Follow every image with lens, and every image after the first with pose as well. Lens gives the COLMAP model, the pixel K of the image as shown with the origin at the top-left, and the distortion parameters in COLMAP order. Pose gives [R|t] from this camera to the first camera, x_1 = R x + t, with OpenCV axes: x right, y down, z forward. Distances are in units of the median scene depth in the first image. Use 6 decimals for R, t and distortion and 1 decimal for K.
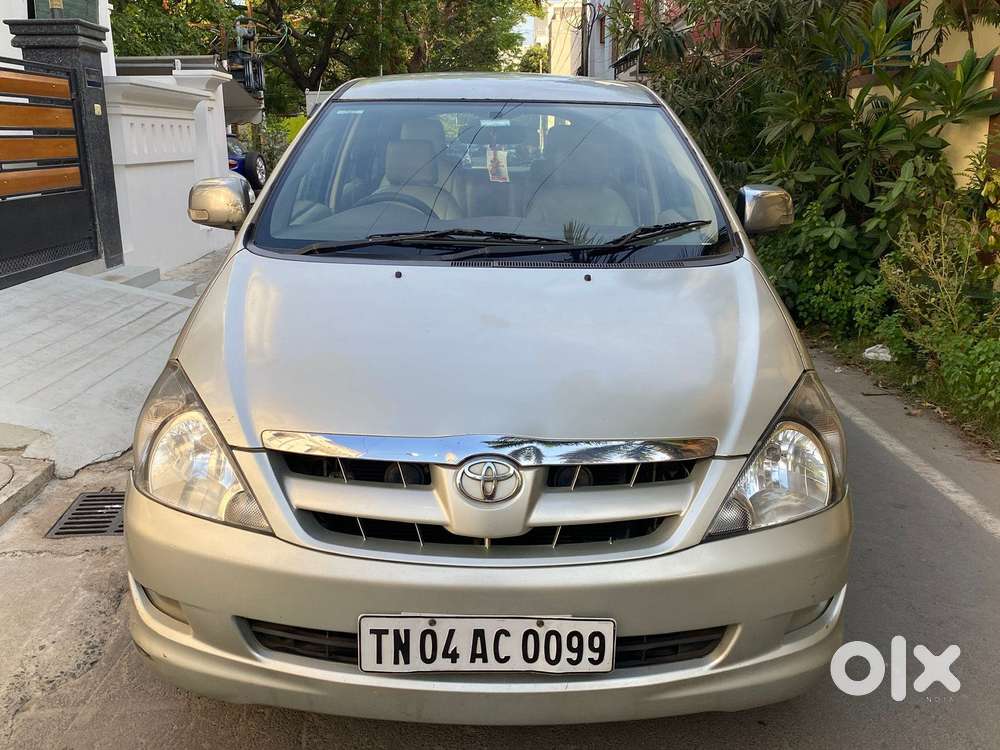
lens RADIAL K [[891.3, 0, 496.3], [0, 891.3, 376.4], [0, 0, 1]] dist [0.010039, 0.009379]
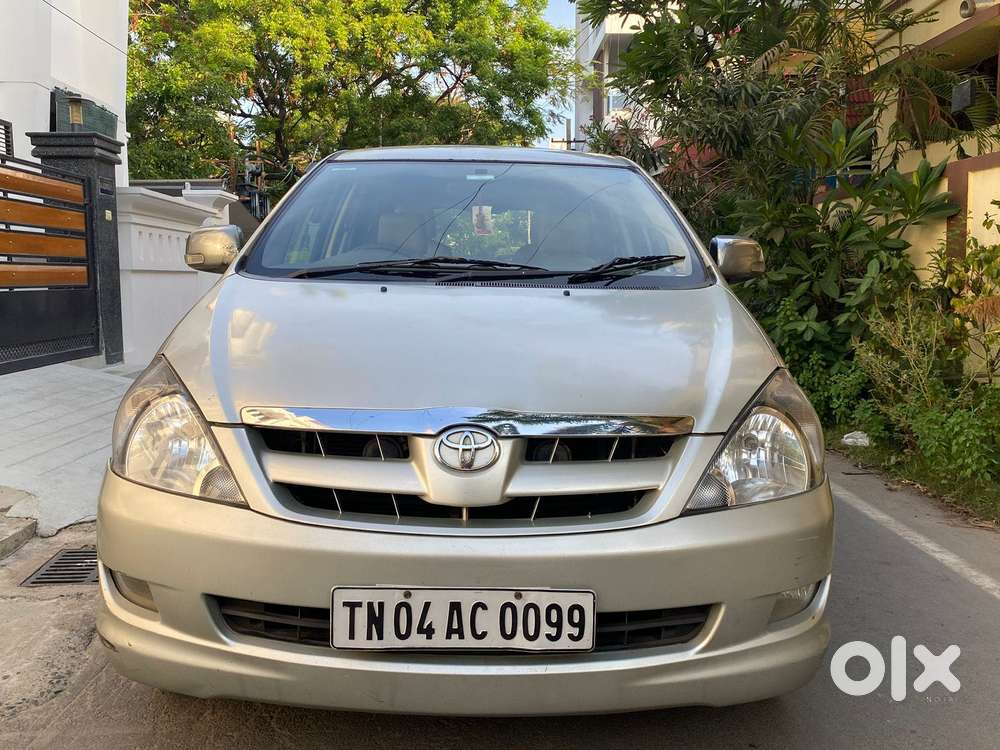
lens RADIAL K [[867.0, 0, 496.1], [0, 867.0, 376.7], [0, 0, 1]] dist [0.015695, -0.003337]
pose [[0.999943, 0.004104, 0.009829, 0.013474], [-0.002590, 0.988777, -0.149375, 0.166294], [-0.010332, 0.149341, 0.988732, 0.024914]]
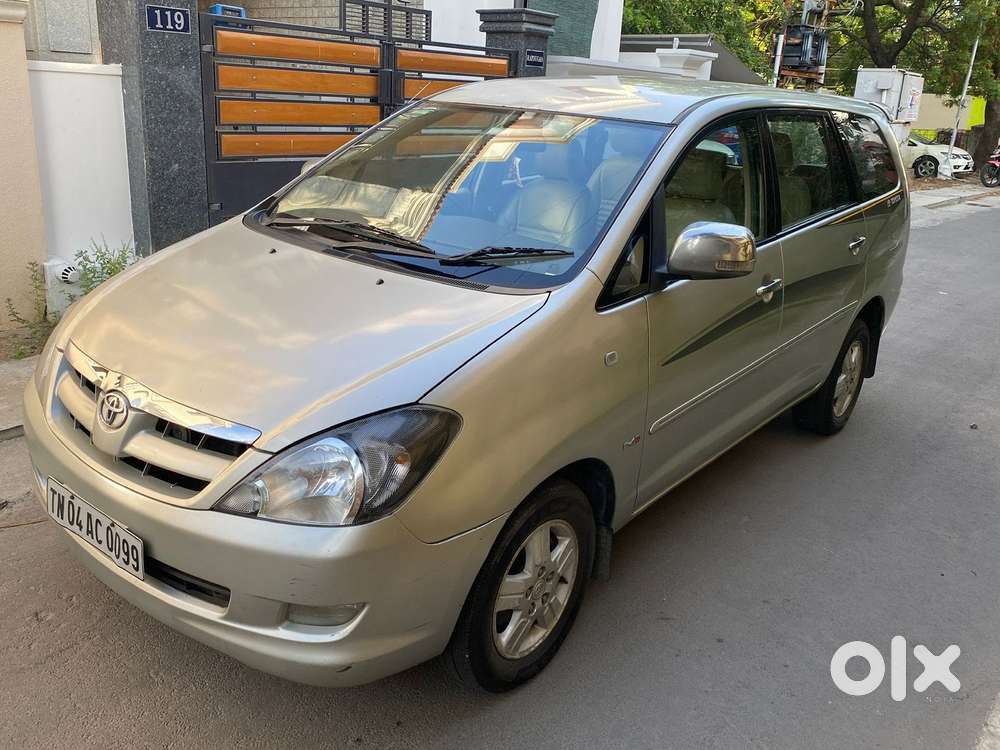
lens RADIAL K [[868.2, 0, 500.0], [0, 868.2, 375.0], [0, 0, 1]] dist [0.020089, -0.004495]
pose [[0.774554, 0.244465, -0.583355, 1.085019], [-0.220674, 0.968782, 0.112983, -0.189704], [0.592764, 0.041220, 0.804321, 0.269790]]
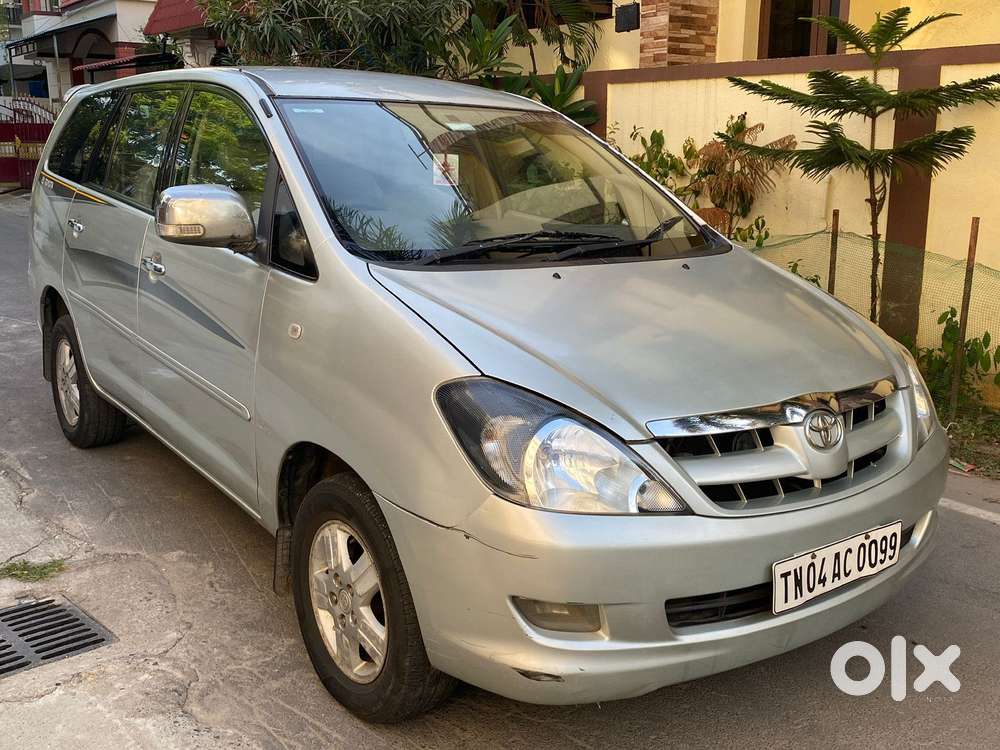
lens RADIAL K [[994.7, 0, 500.0], [0, 994.7, 375.0], [0, 0, 1]] dist [0.013086, -0.019457]
pose [[0.798609, -0.126156, 0.588480, -1.048721], [0.140747, 0.989819, 0.021191, -0.042882], [-0.585162, 0.065903, 0.808234, 0.148399]]
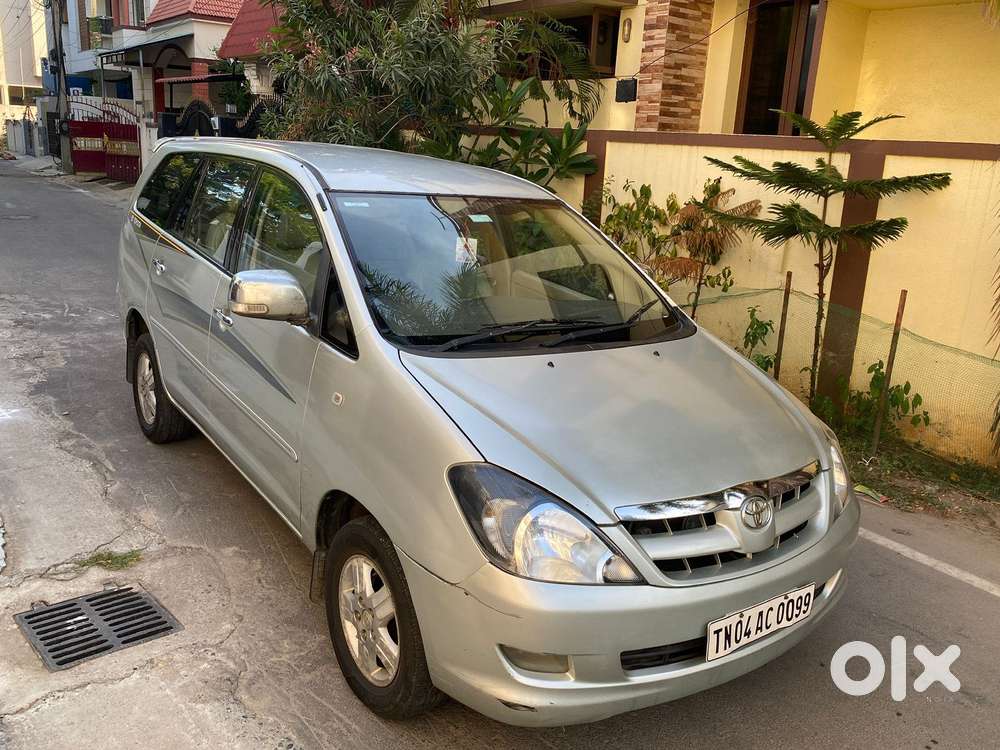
lens RADIAL K [[844.6, 0, 500.0], [0, 844.6, 375.0], [0, 0, 1]] dist [0.006173, -0.001669]
pose [[0.807191, -0.102933, 0.581247, -1.069683], [0.086373, 0.994677, 0.056198, -0.214041], [-0.583937, 0.004842, 0.811784, 0.084403]]
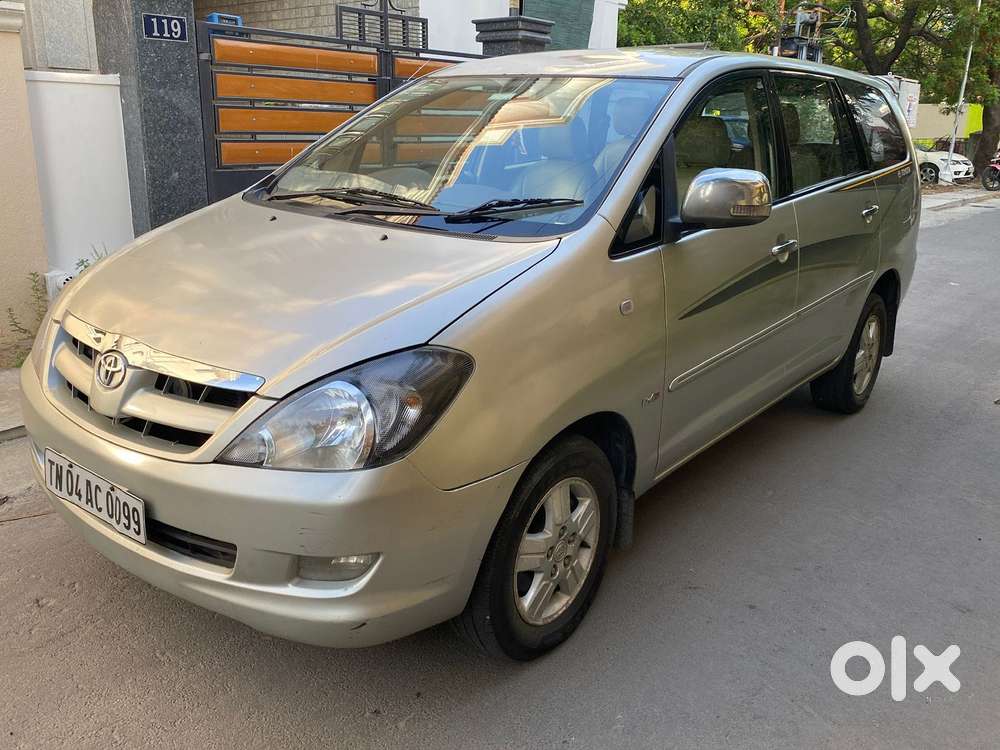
lens RADIAL K [[868.2, 0, 500.0], [0, 868.2, 375.0], [0, 0, 1]] dist [0.020089, -0.004495]
pose [[0.777700, 0.195711, -0.597394, 1.073464], [-0.185324, 0.979447, 0.079617, -0.071178], [0.600698, 0.048793, 0.797986, 0.311377]]
